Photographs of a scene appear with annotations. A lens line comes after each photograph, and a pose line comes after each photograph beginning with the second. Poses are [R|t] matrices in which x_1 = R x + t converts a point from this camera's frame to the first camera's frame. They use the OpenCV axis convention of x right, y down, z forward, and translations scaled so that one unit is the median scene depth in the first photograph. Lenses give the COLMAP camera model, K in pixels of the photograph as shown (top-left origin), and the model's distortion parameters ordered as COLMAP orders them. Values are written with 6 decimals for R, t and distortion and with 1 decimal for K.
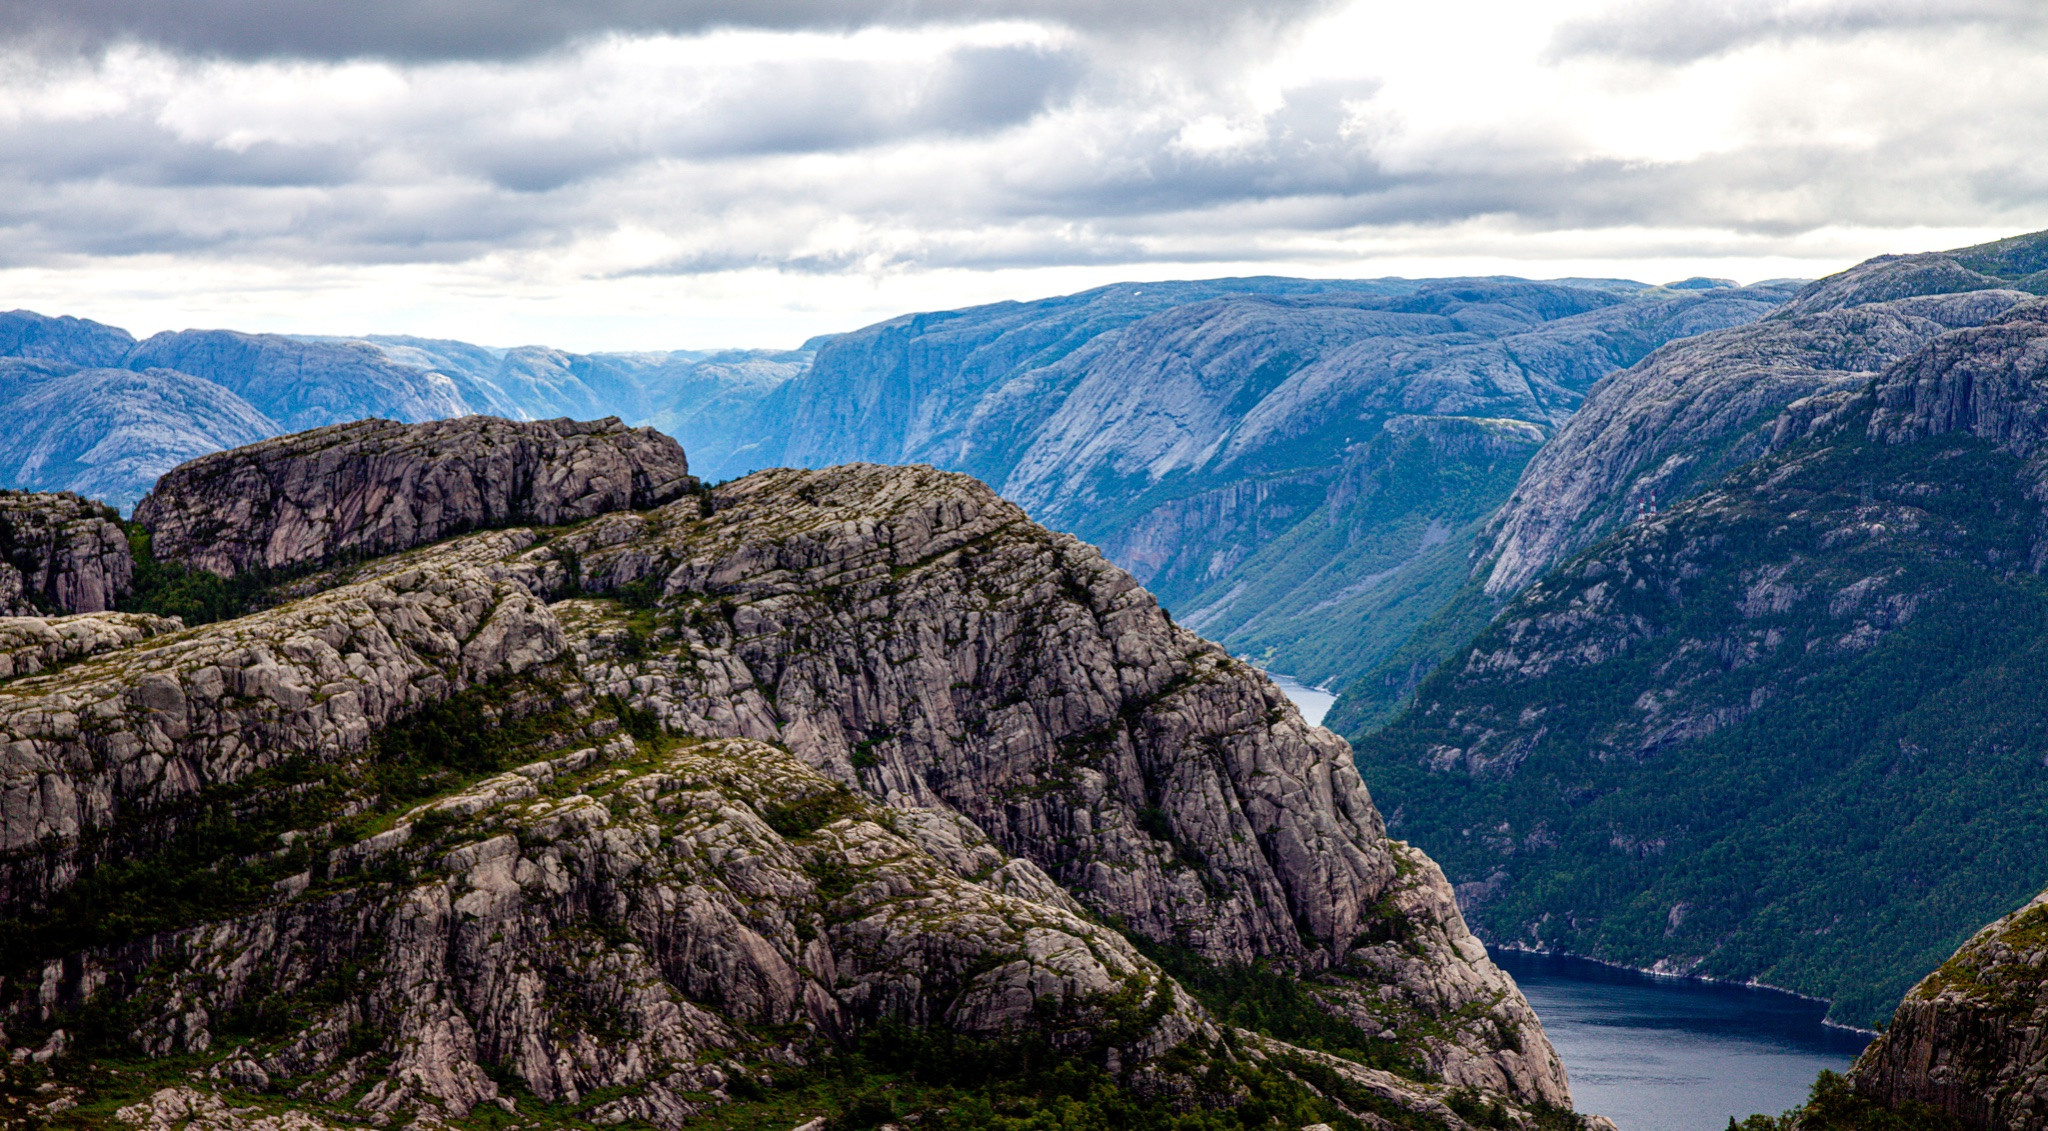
lens RADIAL K [[6371.6, 0, 1017.5], [0, 6371.6, 549.7], [0, 0, 1]] dist [0.032856, 0.000000]
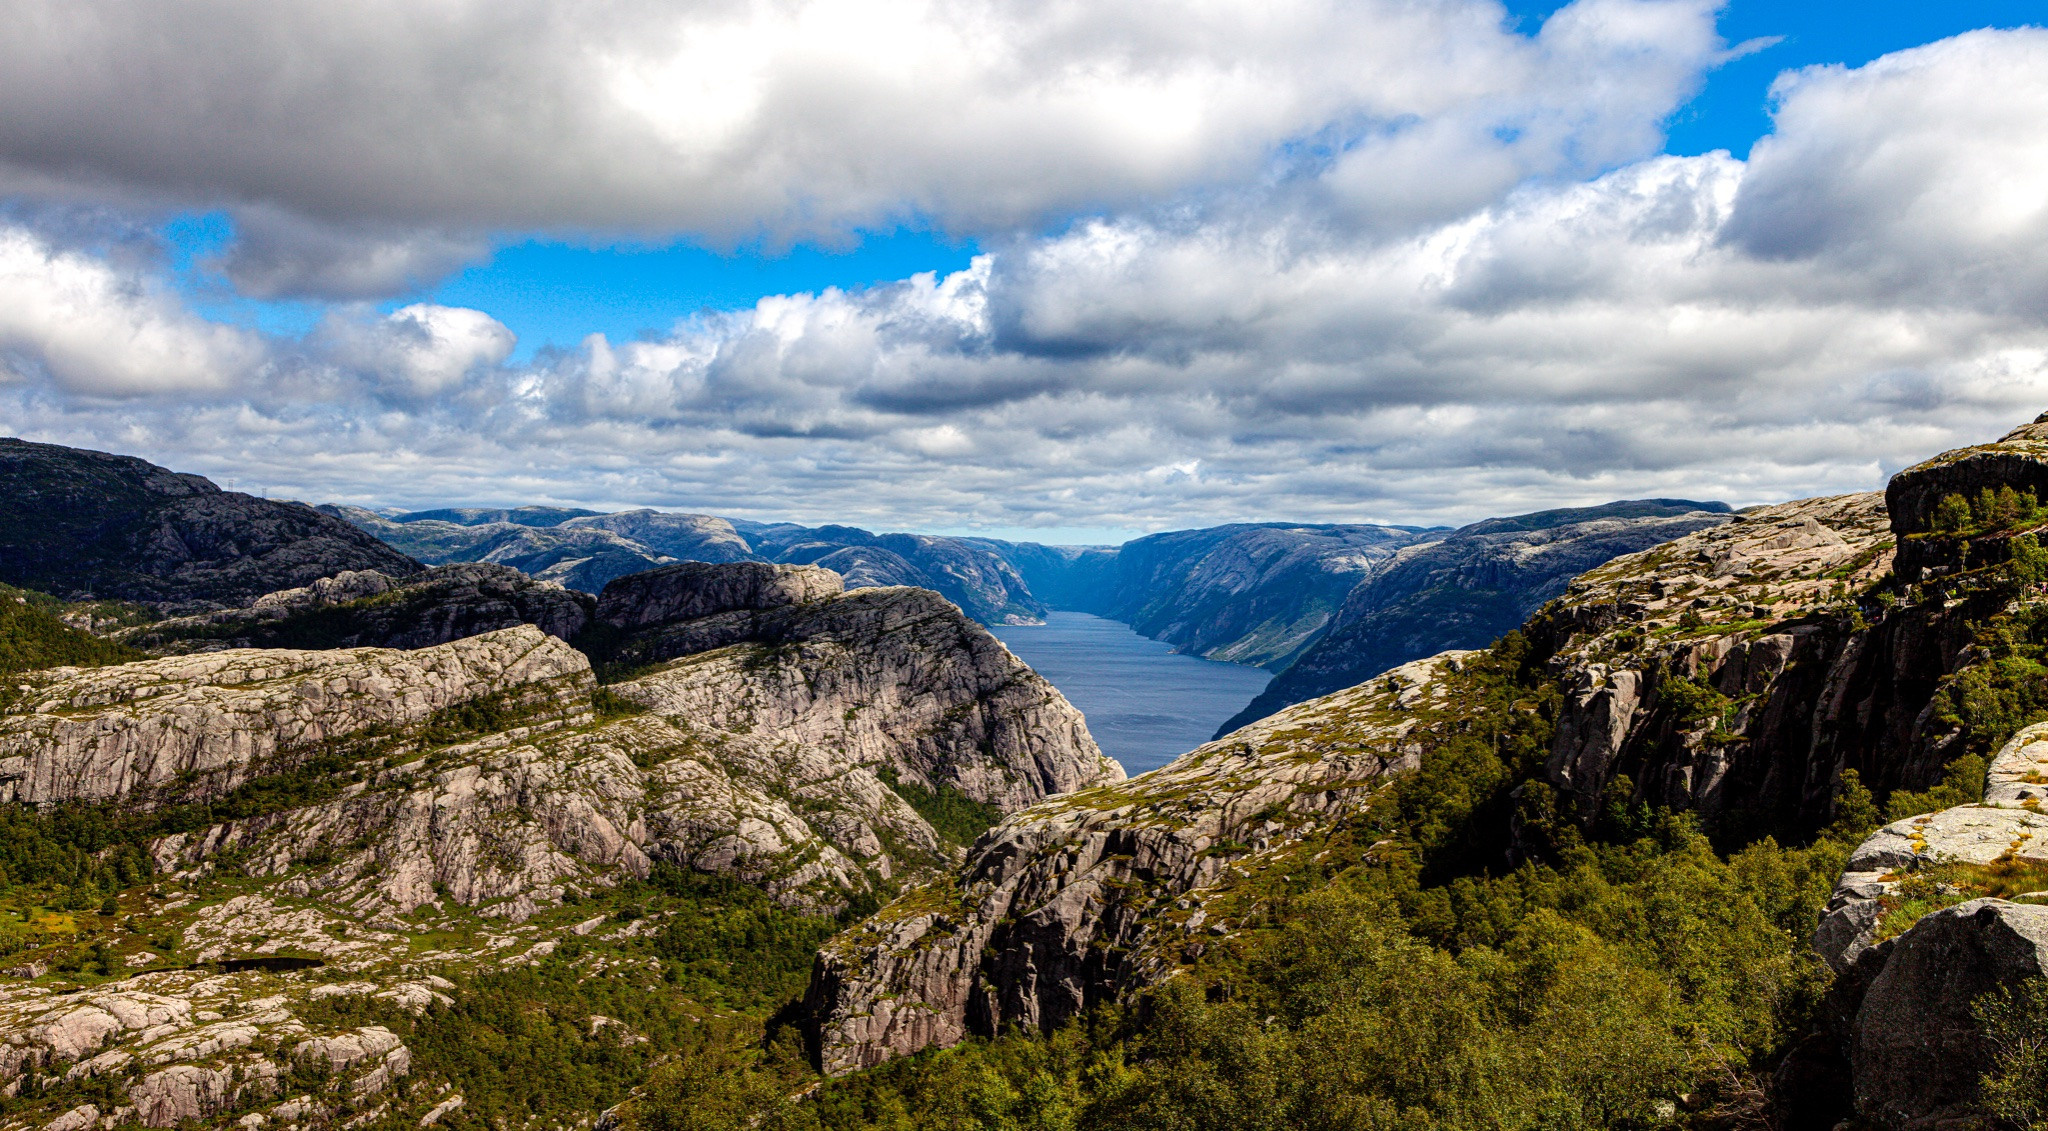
lens RADIAL K [[2143.0, 0, 1059.2], [0, 2143.0, 511.8], [0, 0, 1]] dist [0.065343, 0.000000]
pose [[0.994987, 0.020712, -0.097837, 0.119748], [-0.025386, 0.998583, -0.046771, -0.005811], [0.096730, 0.049020, 0.994103, 0.238068]]
